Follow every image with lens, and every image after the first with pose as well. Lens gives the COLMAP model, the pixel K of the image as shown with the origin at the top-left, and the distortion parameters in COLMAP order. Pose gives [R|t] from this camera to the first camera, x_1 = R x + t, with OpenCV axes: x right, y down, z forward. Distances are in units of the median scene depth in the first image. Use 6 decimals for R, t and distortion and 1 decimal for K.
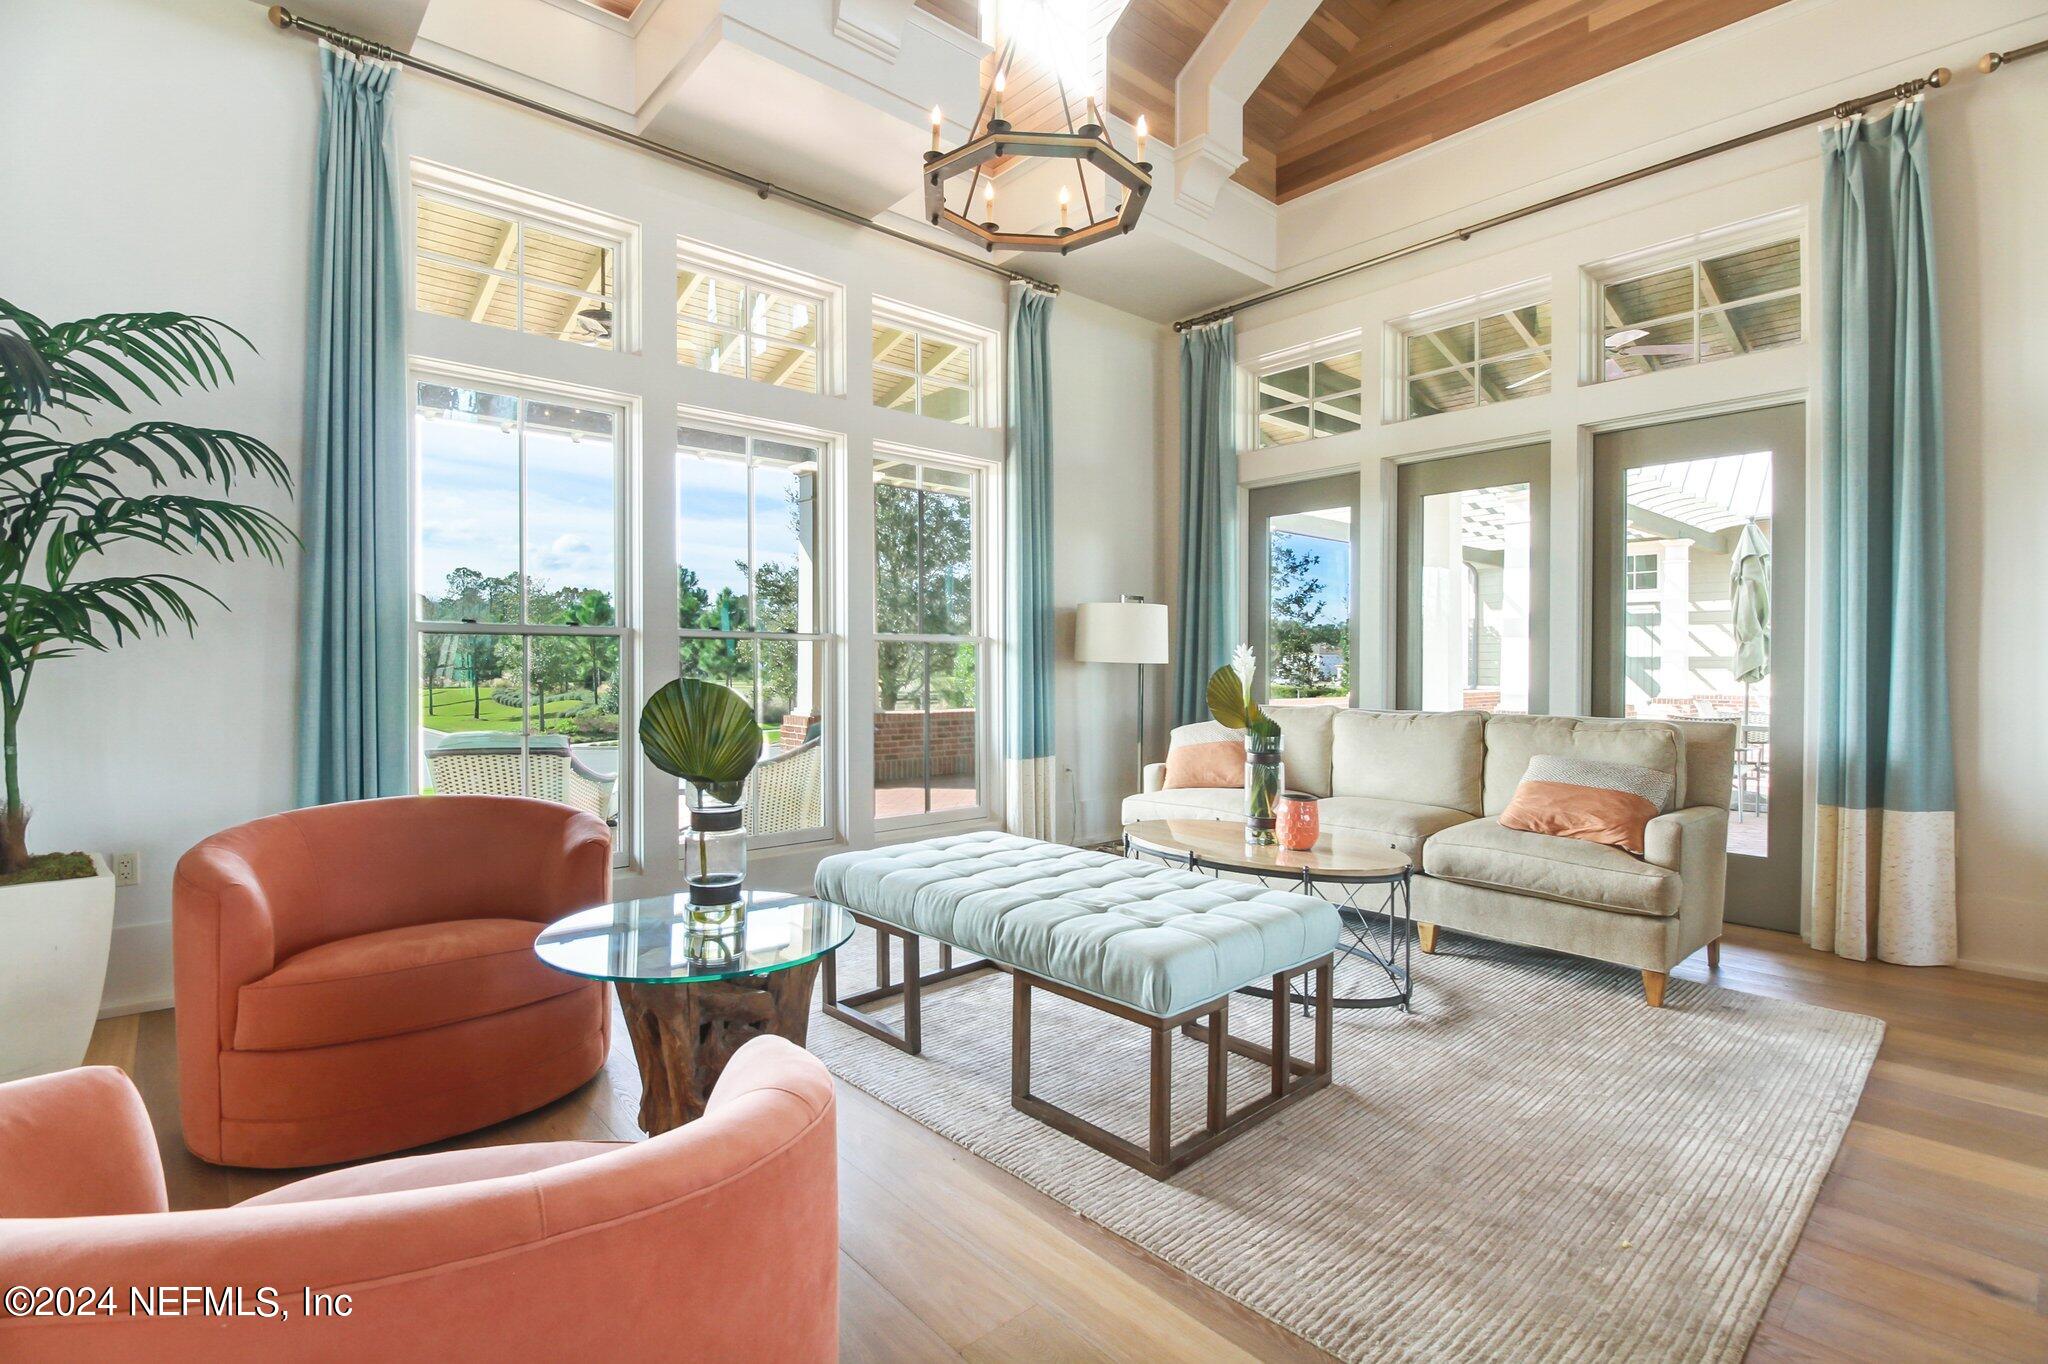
lens RADIAL K [[975.0, 0, 1029.0], [0, 975.0, 649.1], [0, 0, 1]] dist [-0.003507, -0.001290]
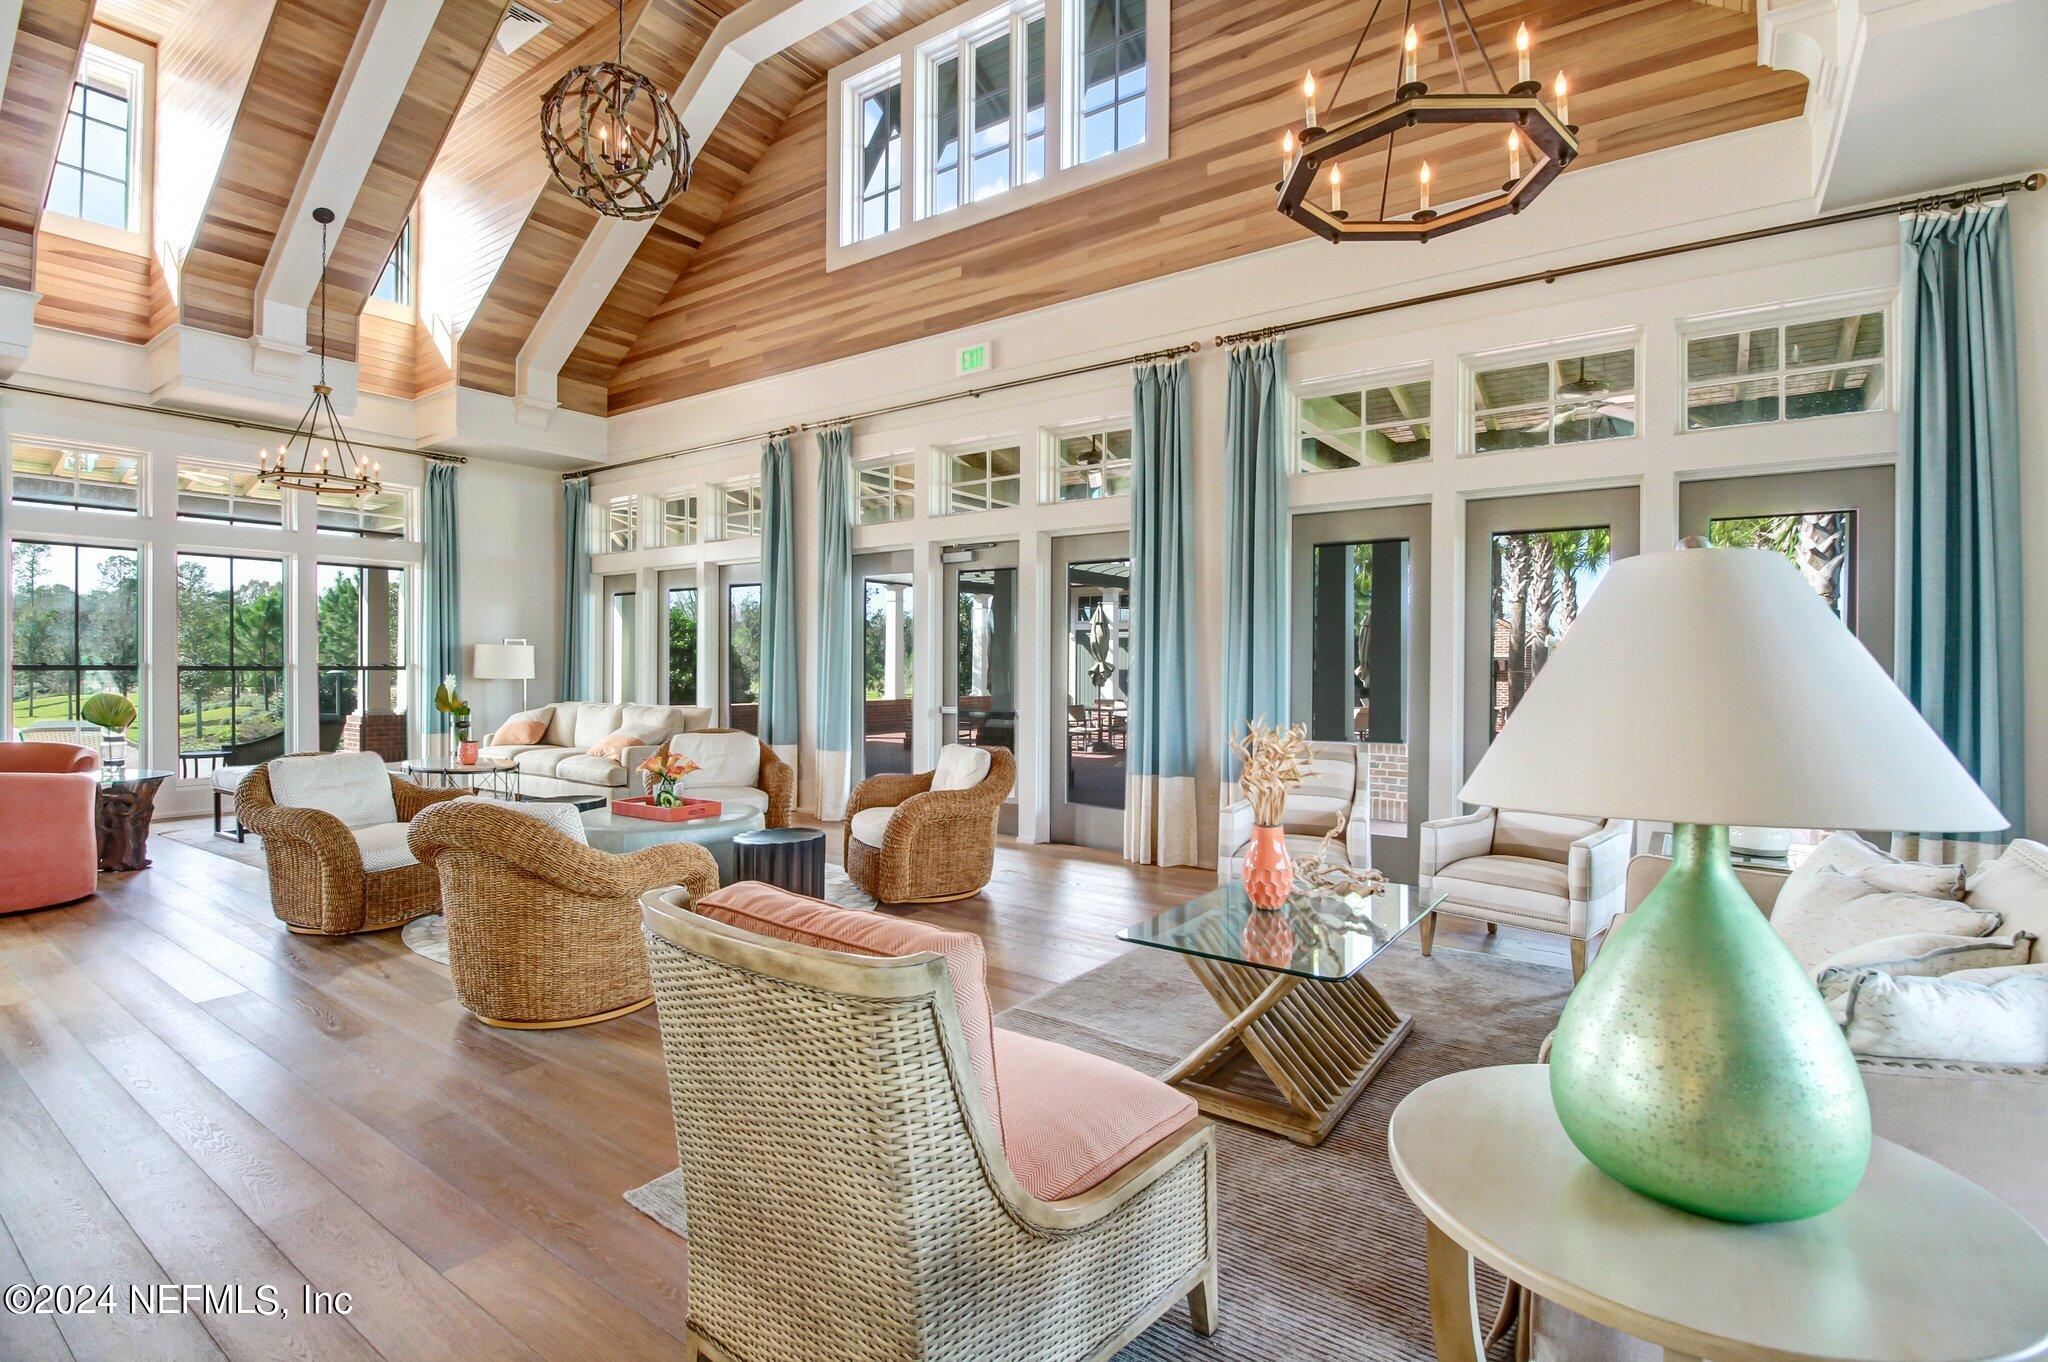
lens RADIAL K [[975.0, 0, 1029.0], [0, 975.0, 648.1], [0, 0, 1]] dist [-0.003507, -0.001290]
pose [[0.974460, 0.001985, 0.224554, 0.623076], [-0.001594, 0.999997, -0.001923, -0.038402], [-0.224557, 0.001516, 0.974460, -0.910923]]
